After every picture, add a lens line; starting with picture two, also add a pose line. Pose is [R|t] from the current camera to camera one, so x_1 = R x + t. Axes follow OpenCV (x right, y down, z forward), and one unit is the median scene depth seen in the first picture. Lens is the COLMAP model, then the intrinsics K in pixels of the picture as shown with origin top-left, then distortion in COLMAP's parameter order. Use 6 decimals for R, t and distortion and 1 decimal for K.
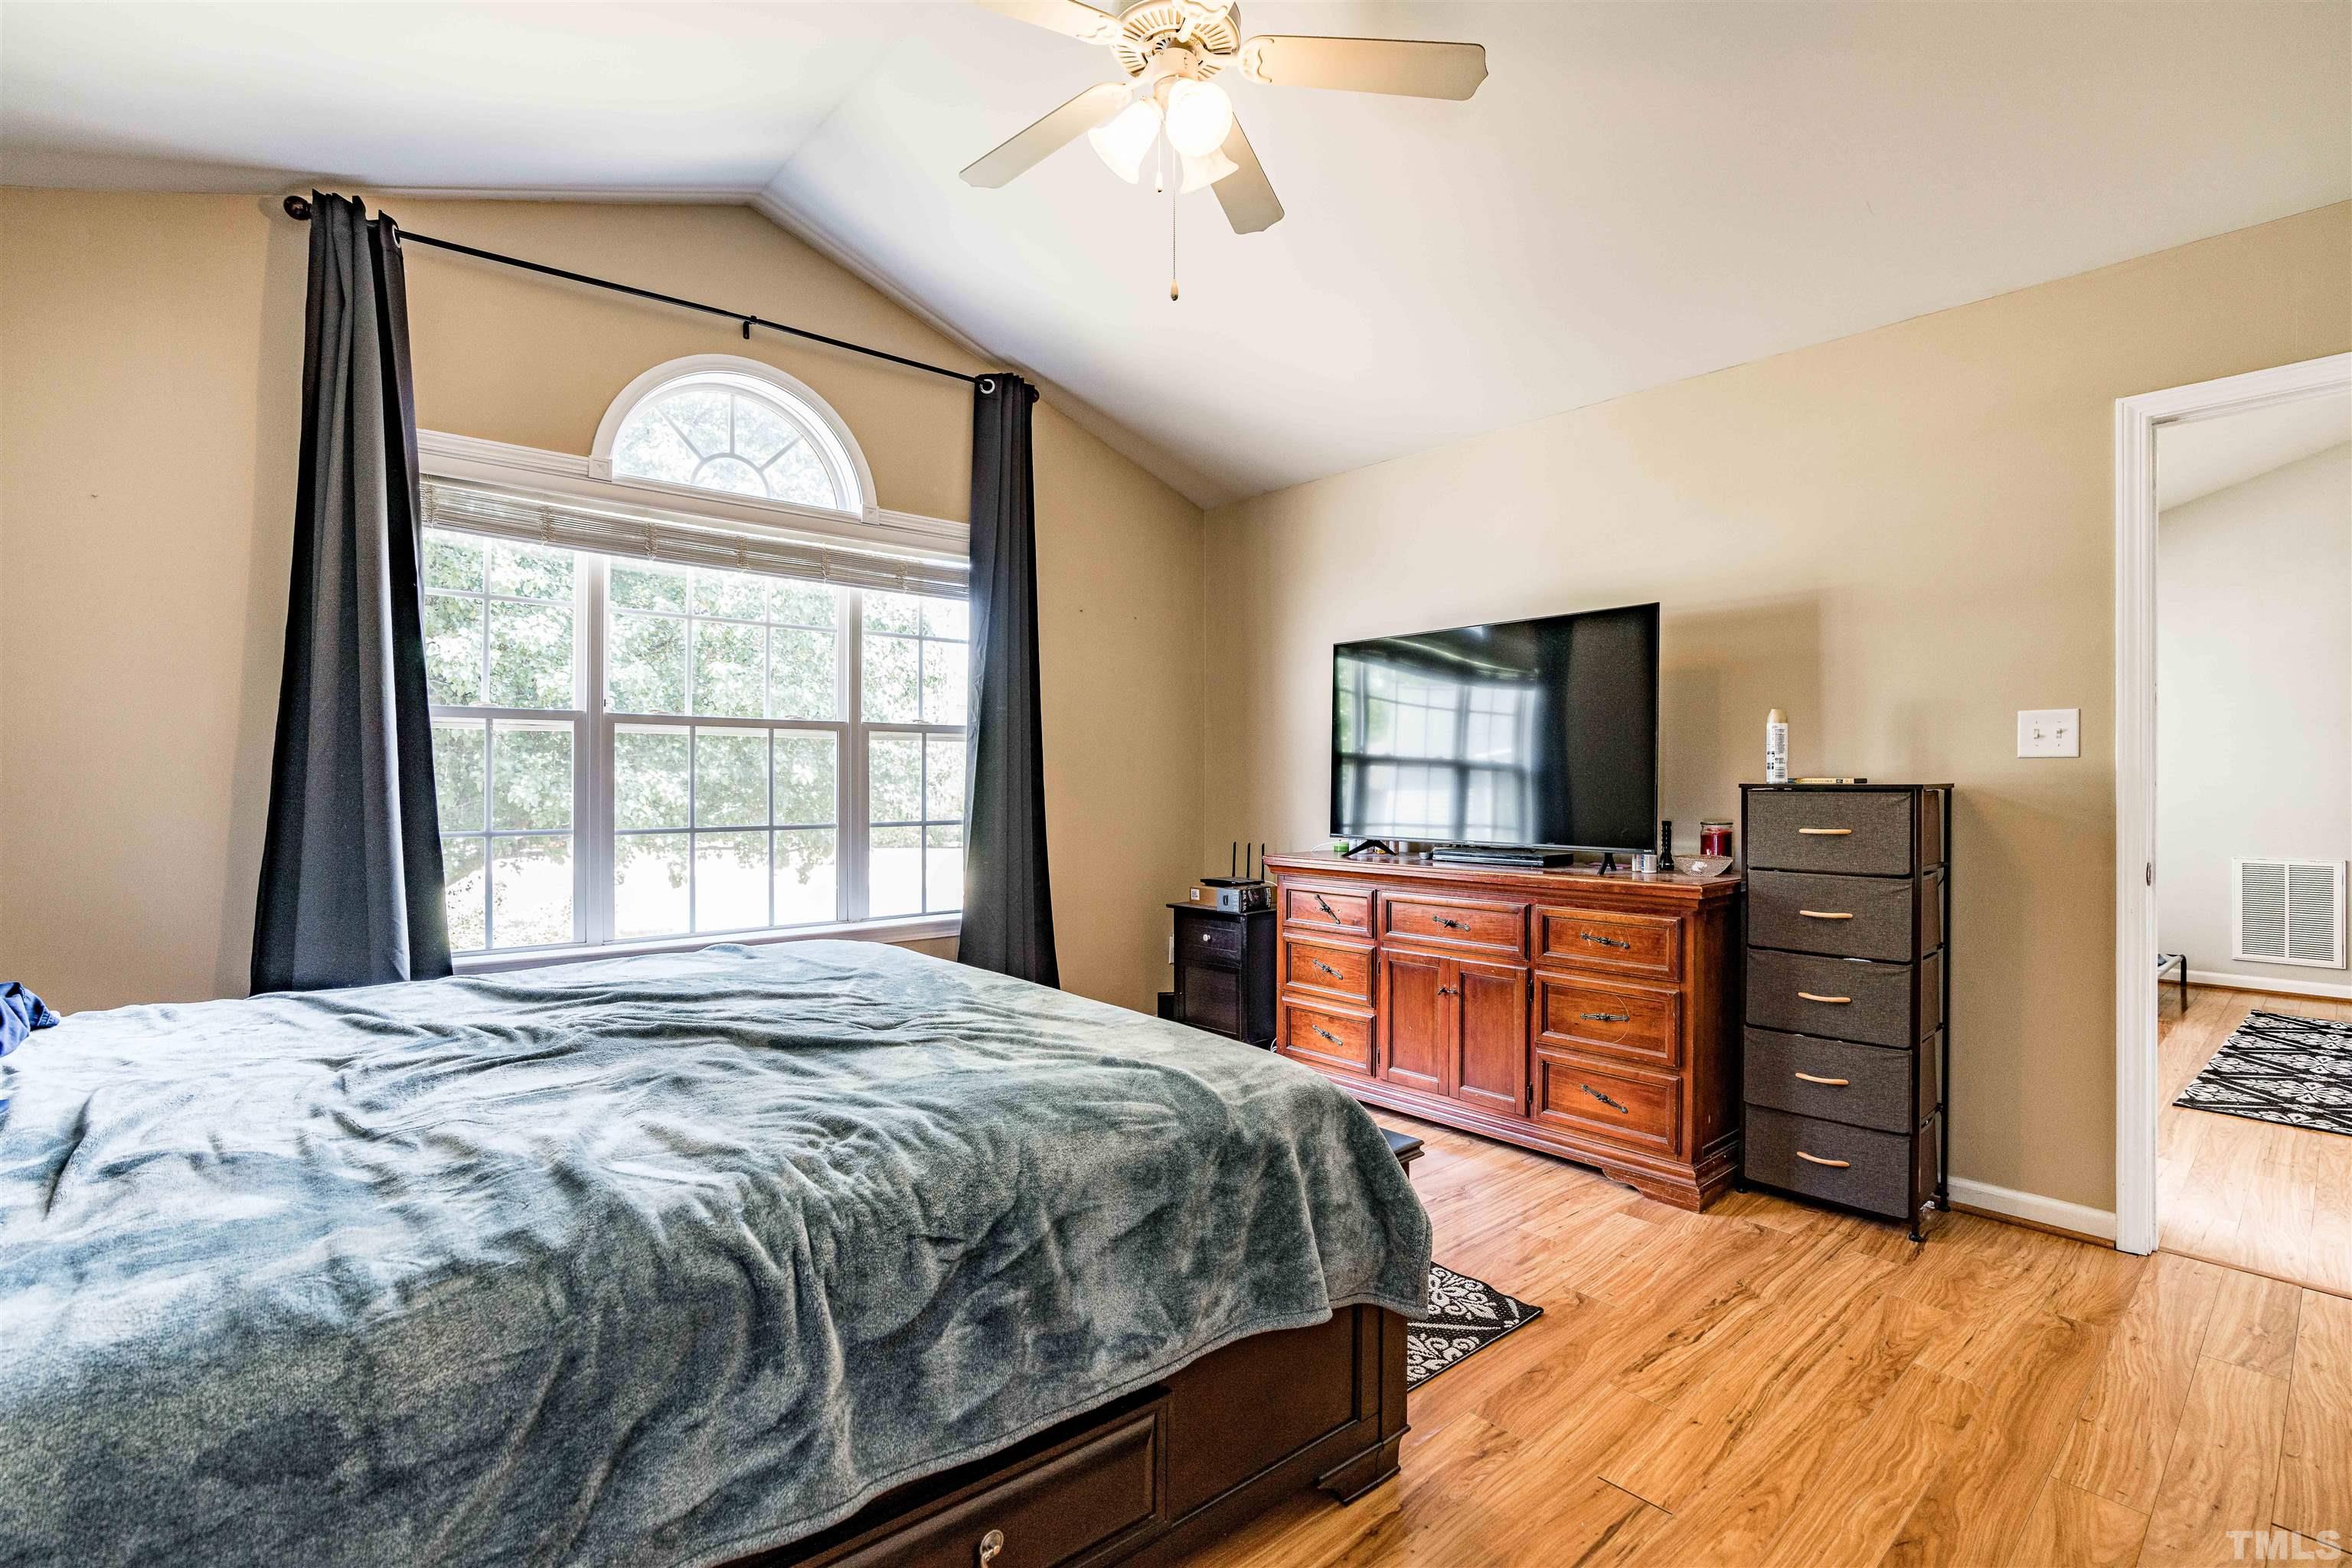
lens RADIAL K [[1071.3, 0, 1176.7], [0, 1071.3, 781.9], [0, 0, 1]] dist [-0.043668, 0.020824]
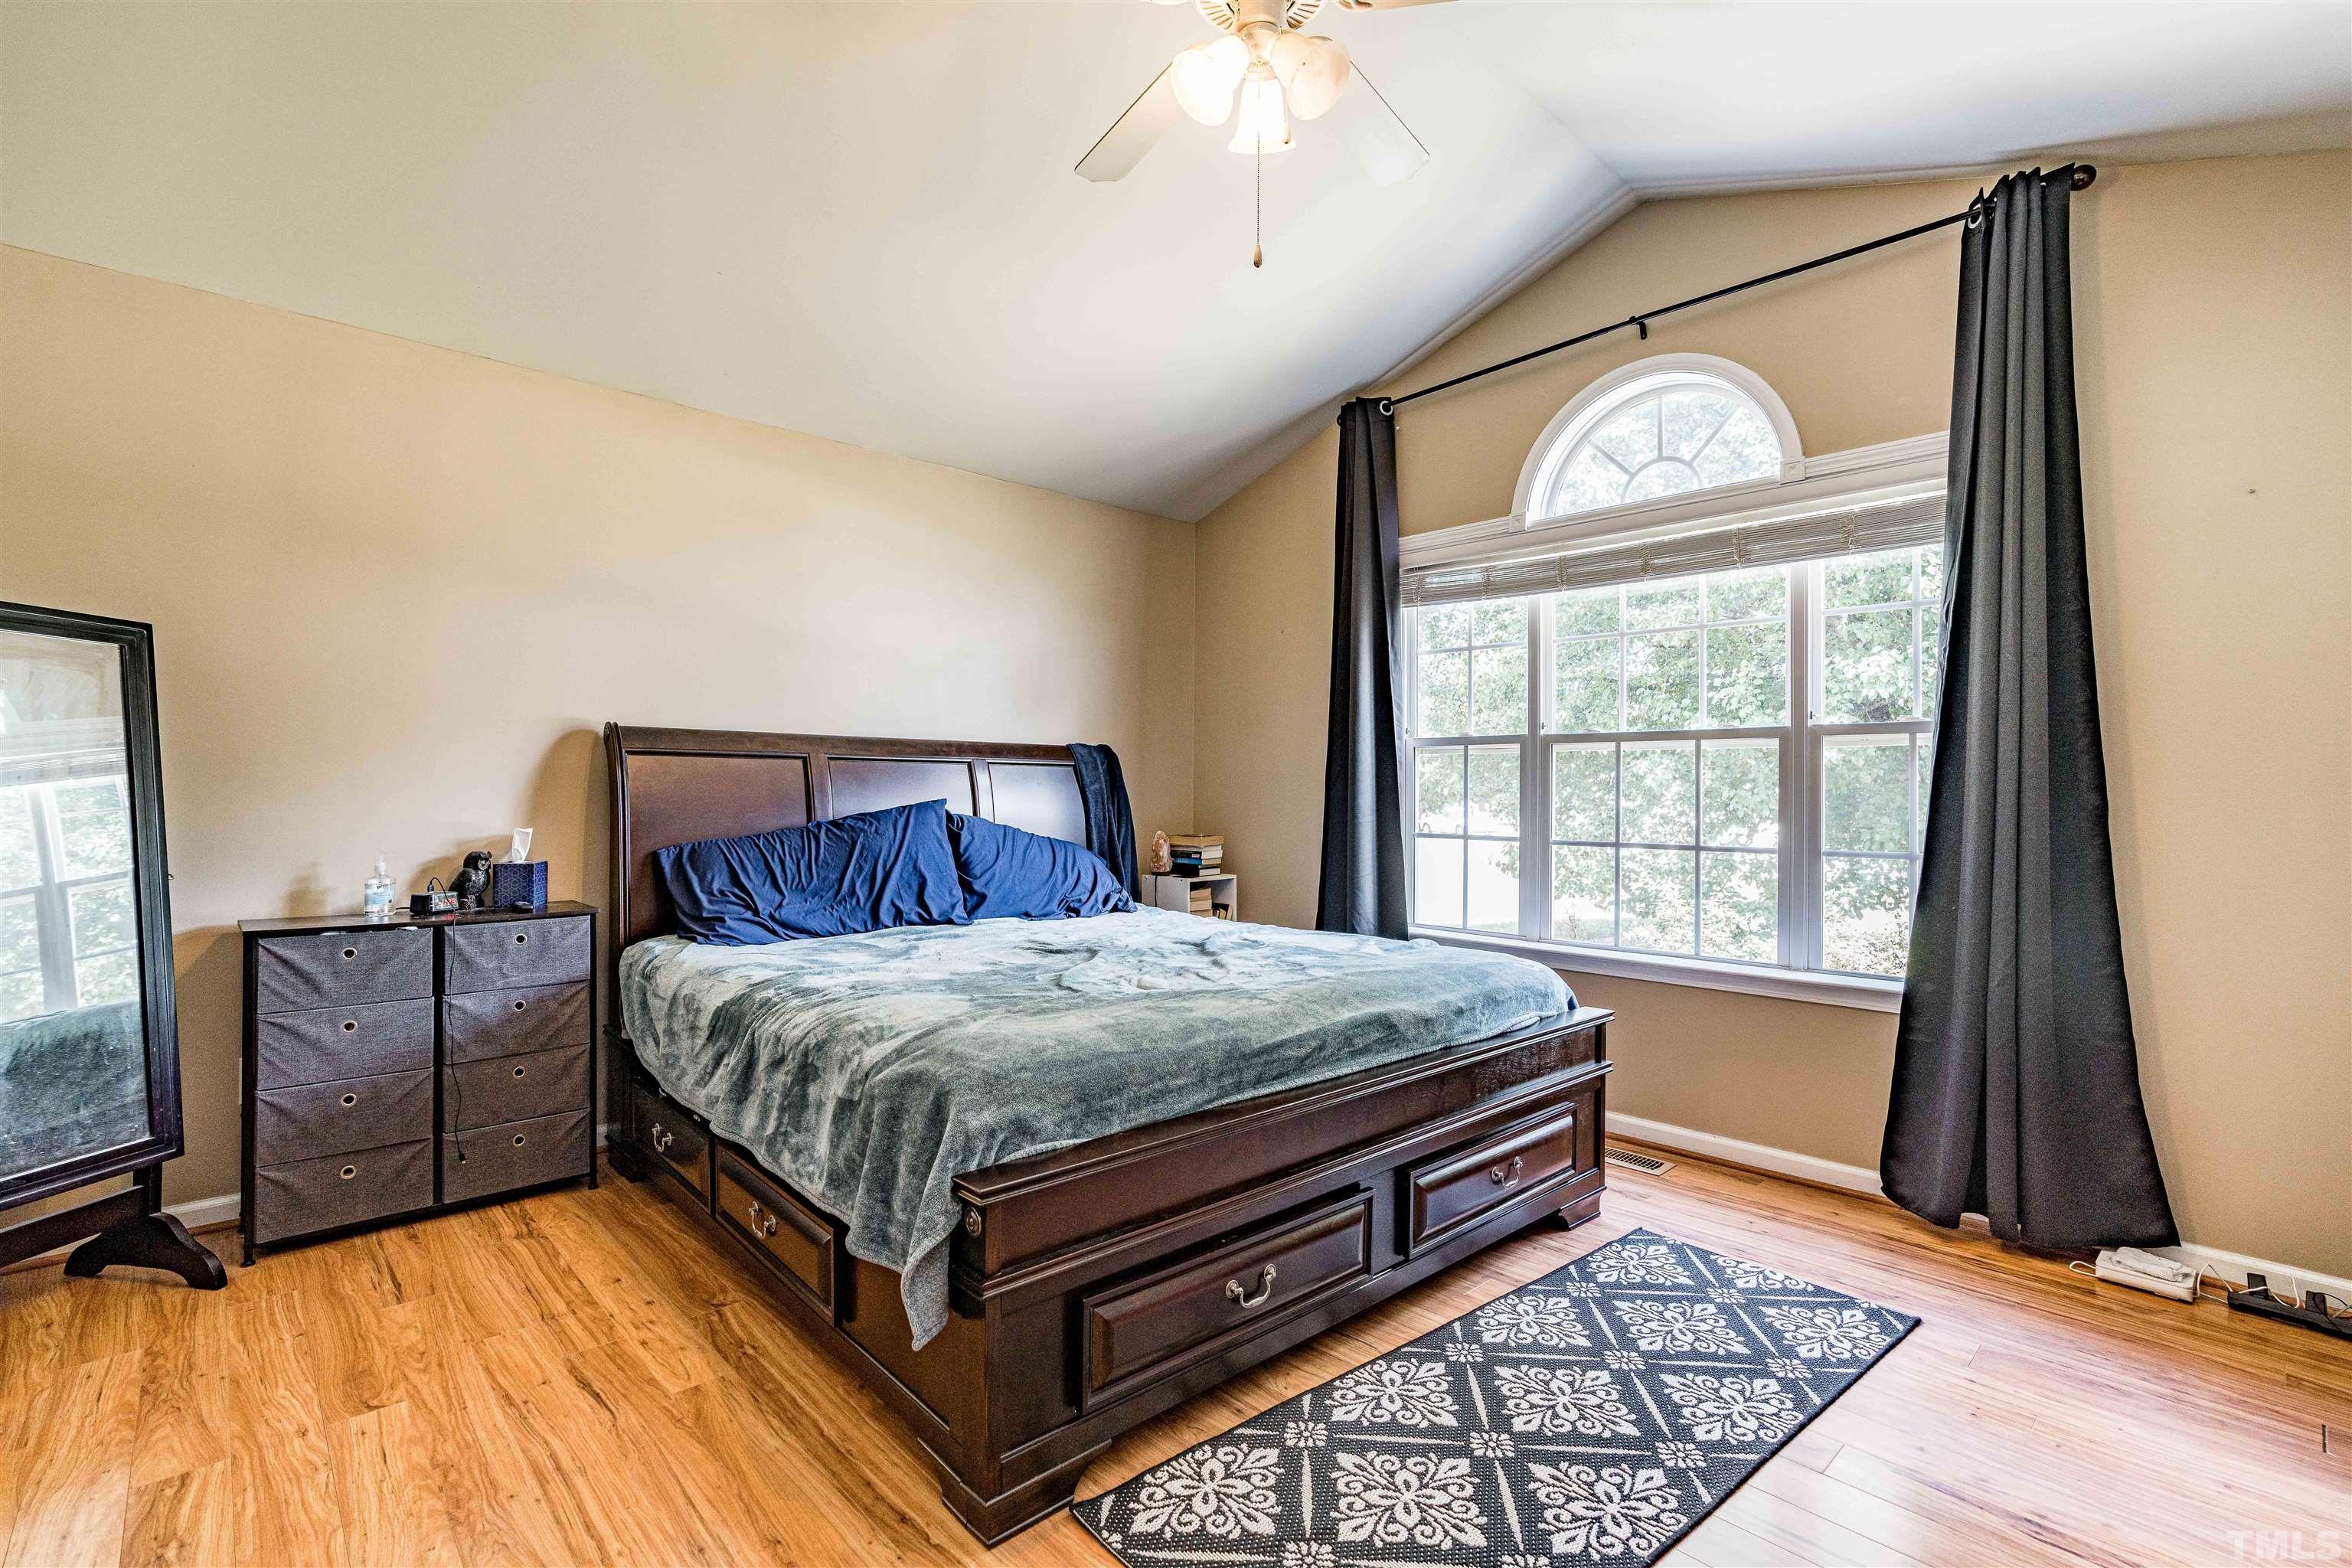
lens RADIAL K [[1071.3, 0, 1176.7], [0, 1071.3, 781.9], [0, 0, 1]] dist [-0.043668, 0.020824]
pose [[0.029878, -0.007544, -0.999525, 0.569800], [-0.006859, 0.999946, -0.007752, -0.003836], [0.999530, 0.007087, 0.029825, 0.574601]]
